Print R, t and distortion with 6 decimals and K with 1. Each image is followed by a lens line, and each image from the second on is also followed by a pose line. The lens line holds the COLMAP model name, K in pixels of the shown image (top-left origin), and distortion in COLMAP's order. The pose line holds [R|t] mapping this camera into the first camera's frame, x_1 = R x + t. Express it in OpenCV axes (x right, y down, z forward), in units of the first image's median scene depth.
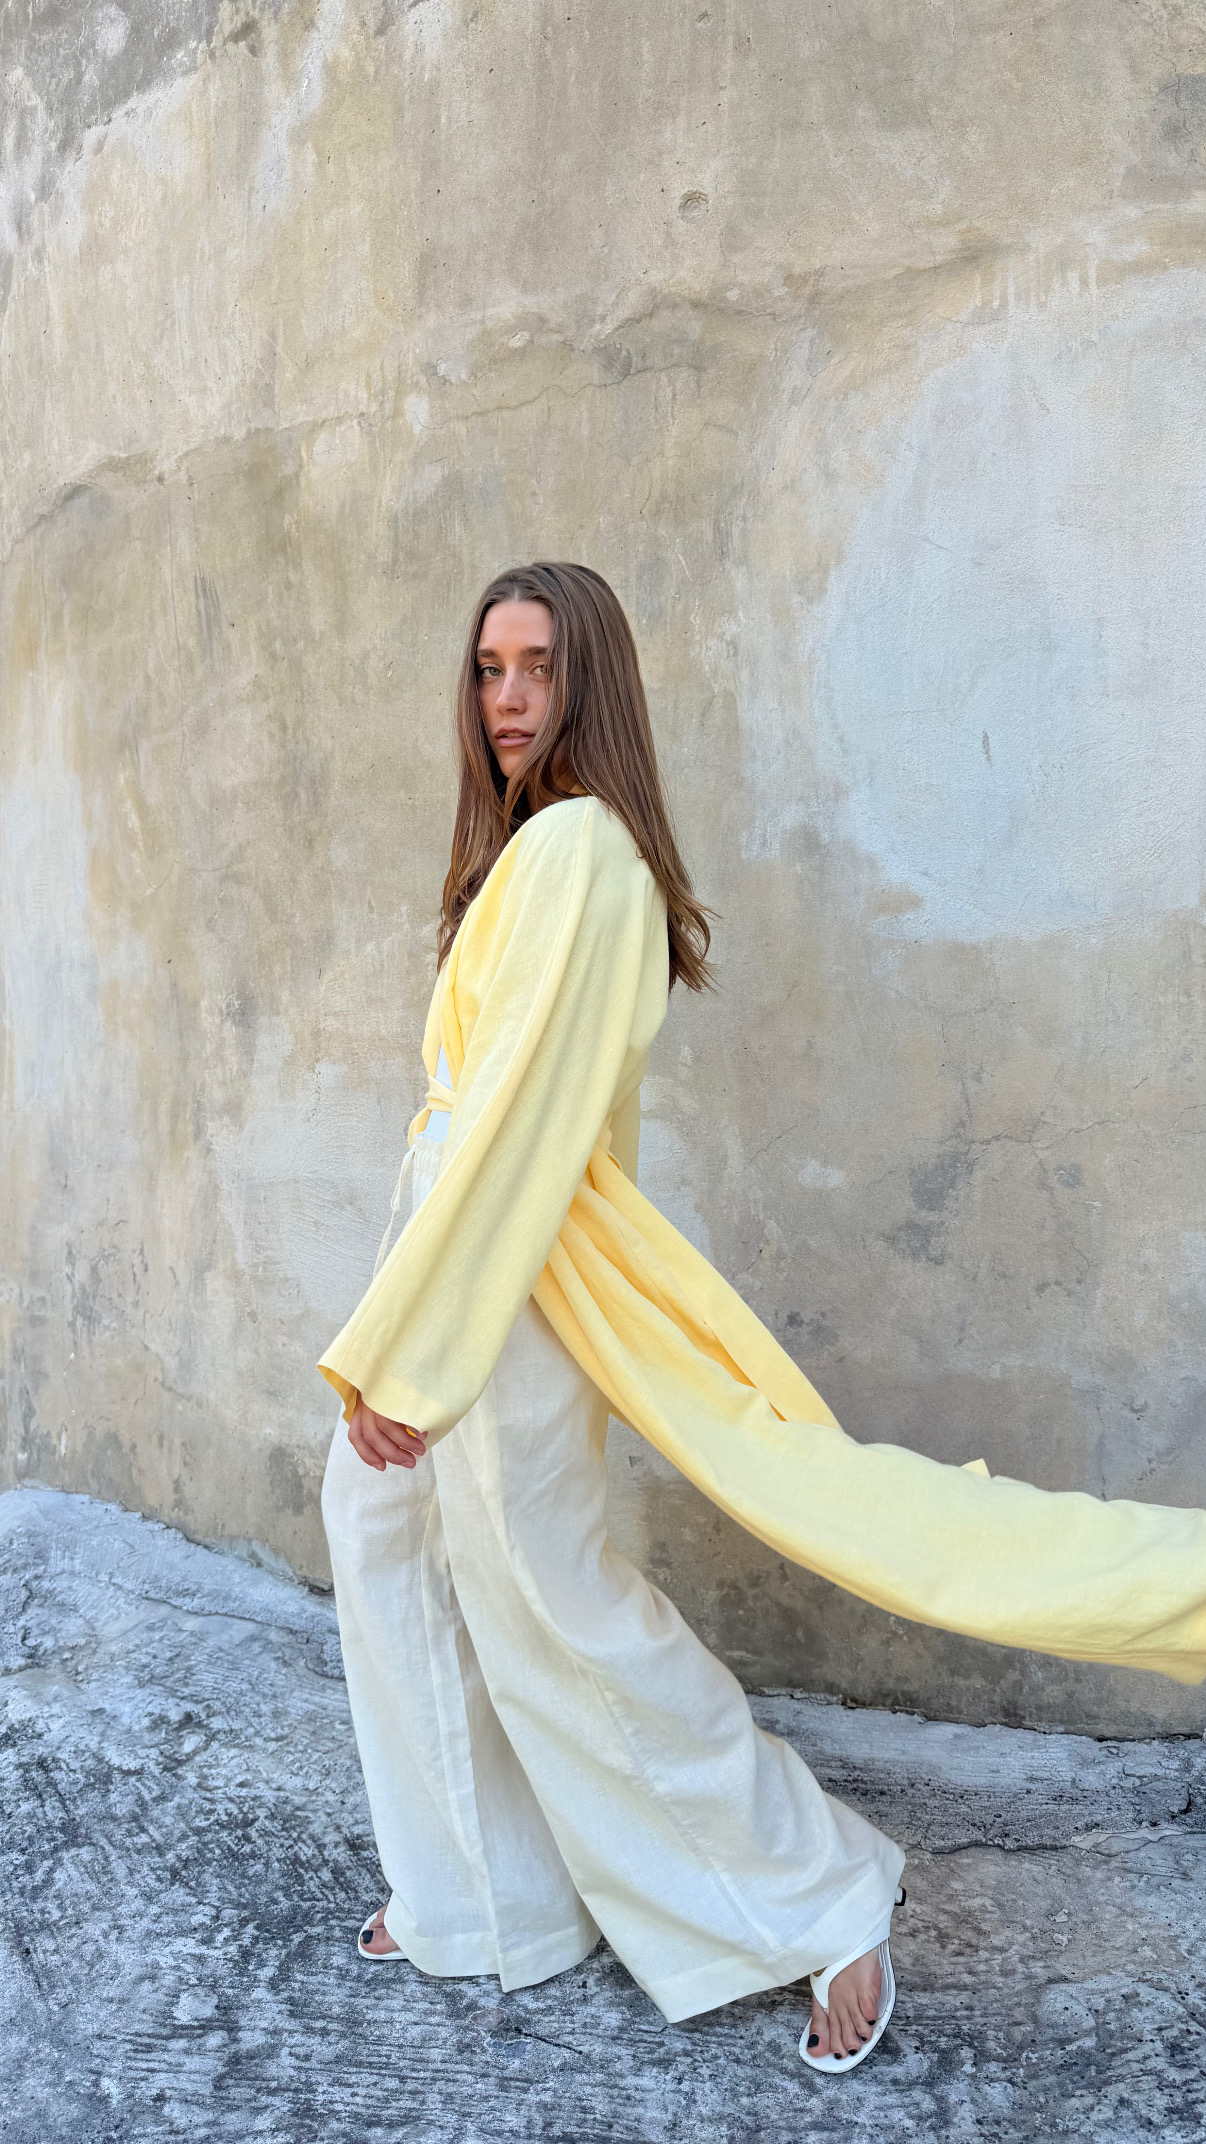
lens RADIAL K [[1526.0, 0, 591.6], [0, 1526.0, 1065.9], [0, 0, 1]] dist [0.012392, -0.025159]
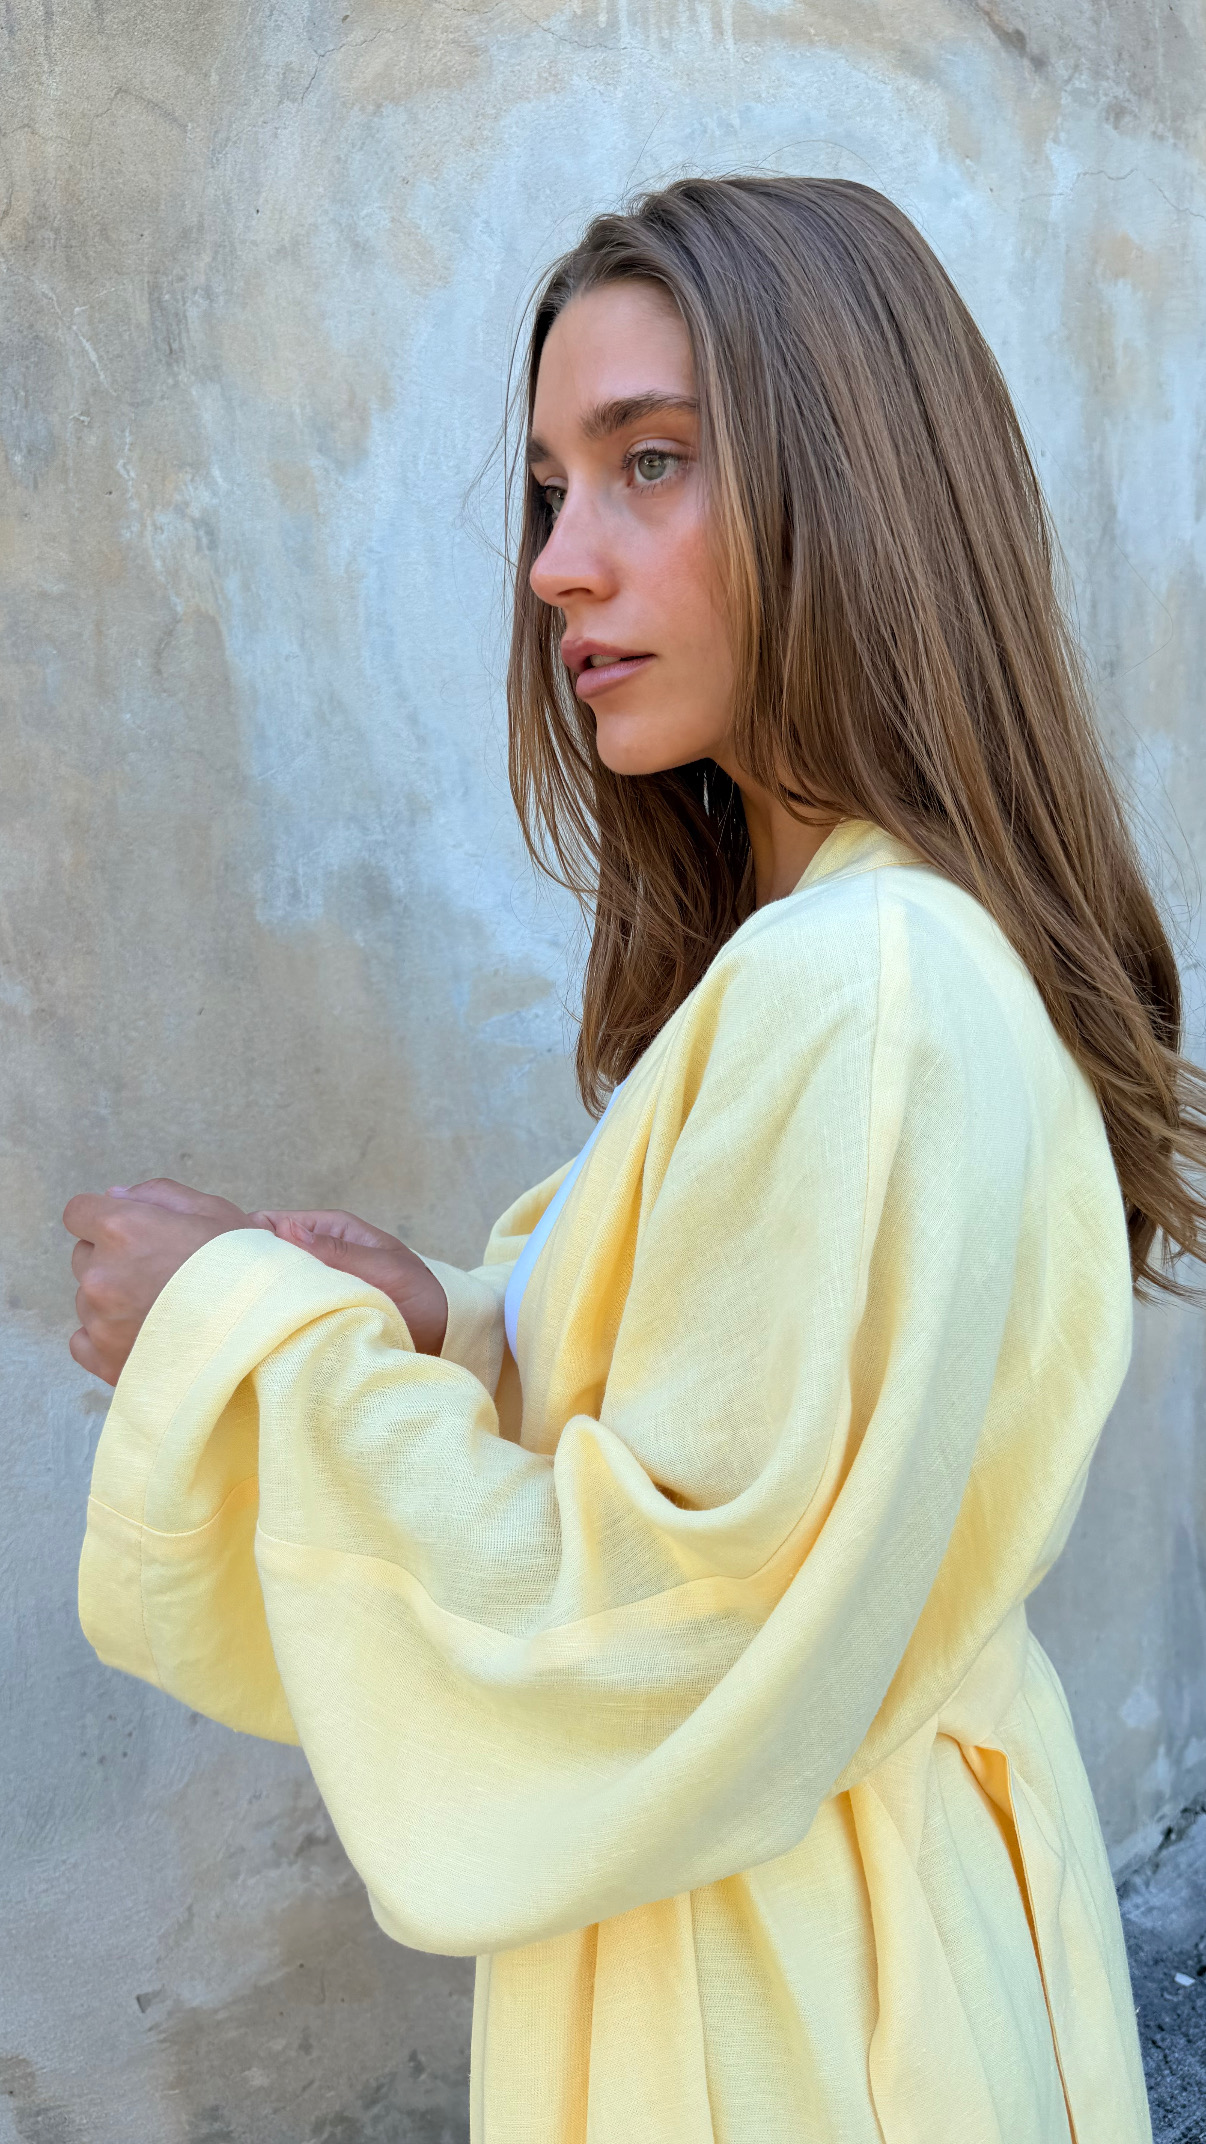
lens RADIAL K [[1526.0, 0, 607.6], [0, 1526.0, 1074.7], [0, 0, 1]] dist [0.012392, -0.025159]
pose [[0.761502, -0.114012, 0.638056, -0.172380], [0.060360, 0.992604, 0.105327, -0.136373], [-0.645346, -0.041693, 0.762752, 0.497613]]
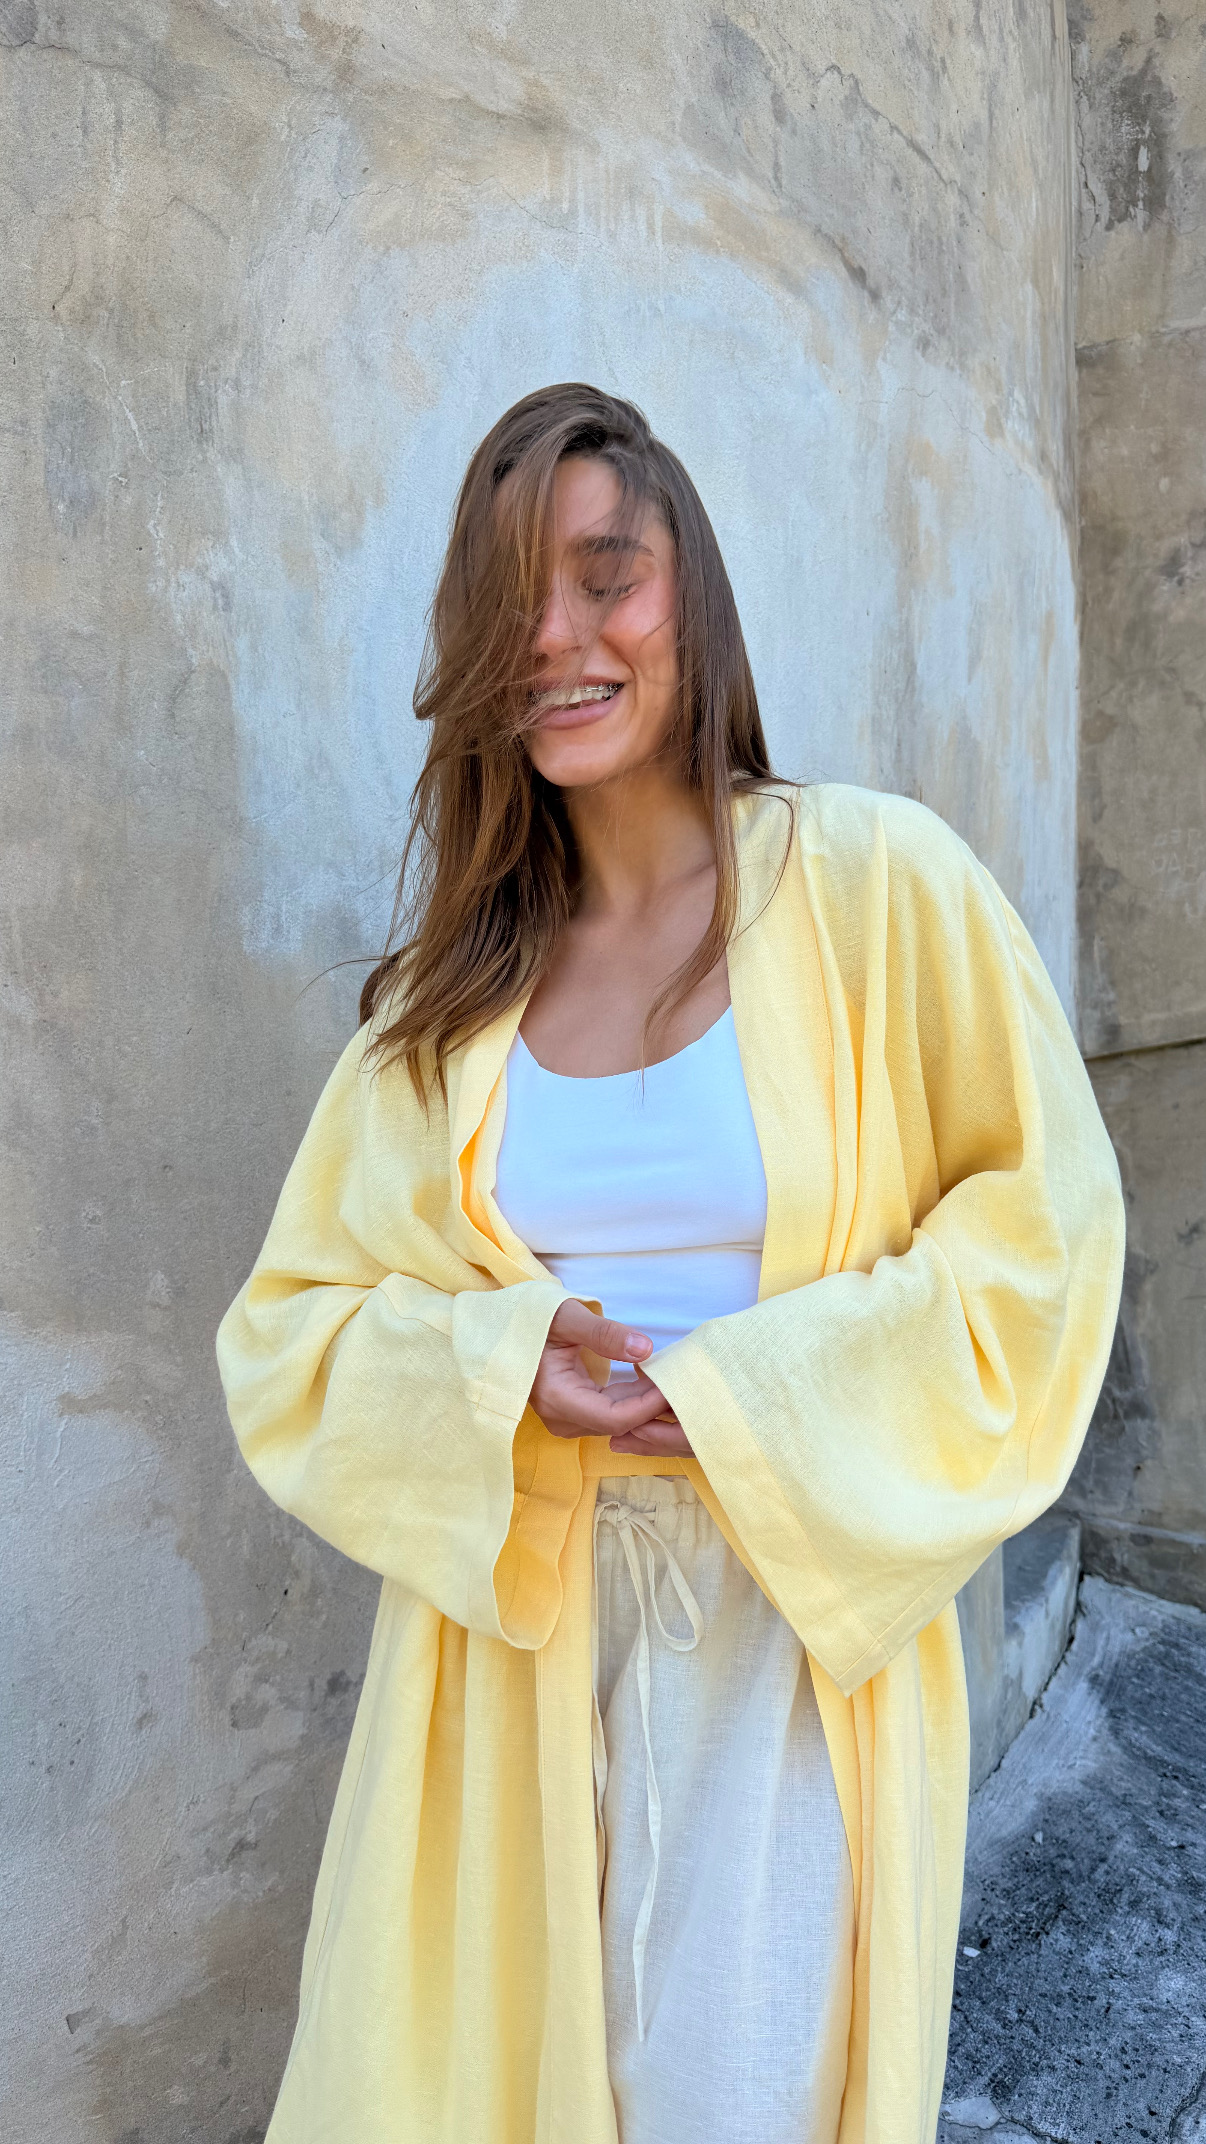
lens RADIAL K [[1526.0, 0, 605.7], [0, 1526.0, 1074.9], [0, 0, 1]] dist [0.012392, -0.025159]
pose [[0.591898, -0.035630, 0.805225, -0.313127], [0.014085, 0.999327, 0.033865, -0.109736], [-0.805889, -0.008703, 0.592002, 0.539959]]
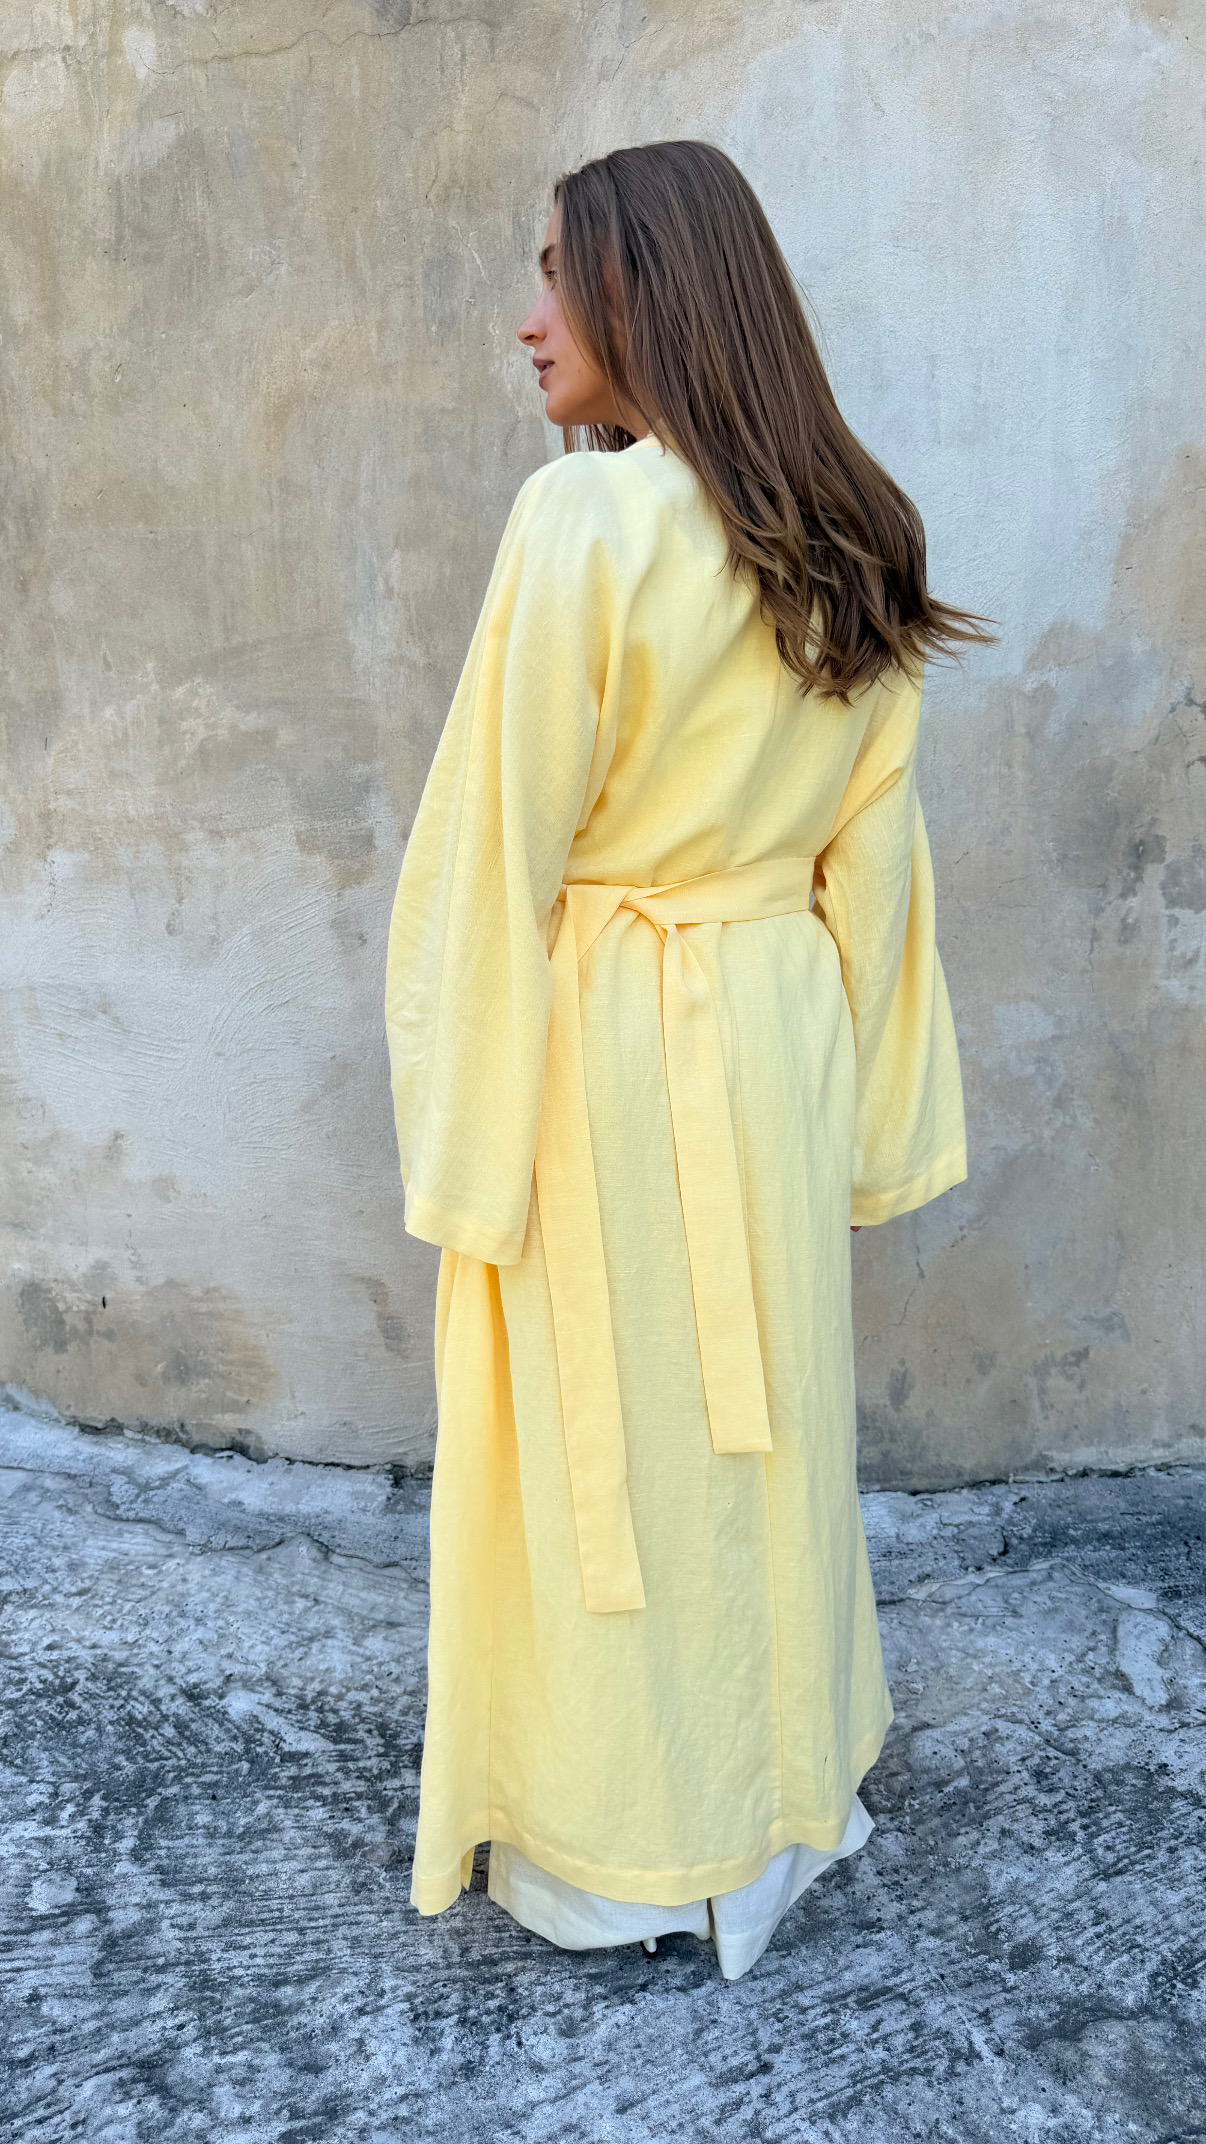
lens RADIAL K [[1526.0, 0, 592.2], [0, 1526.0, 1068.8], [0, 0, 1]] dist [0.012392, -0.025159]
pose [[0.971987, -0.047691, 0.230145, -0.102987], [0.015076, 0.989831, 0.141444, 0.003468], [-0.234550, -0.134012, 0.962822, 0.086829]]
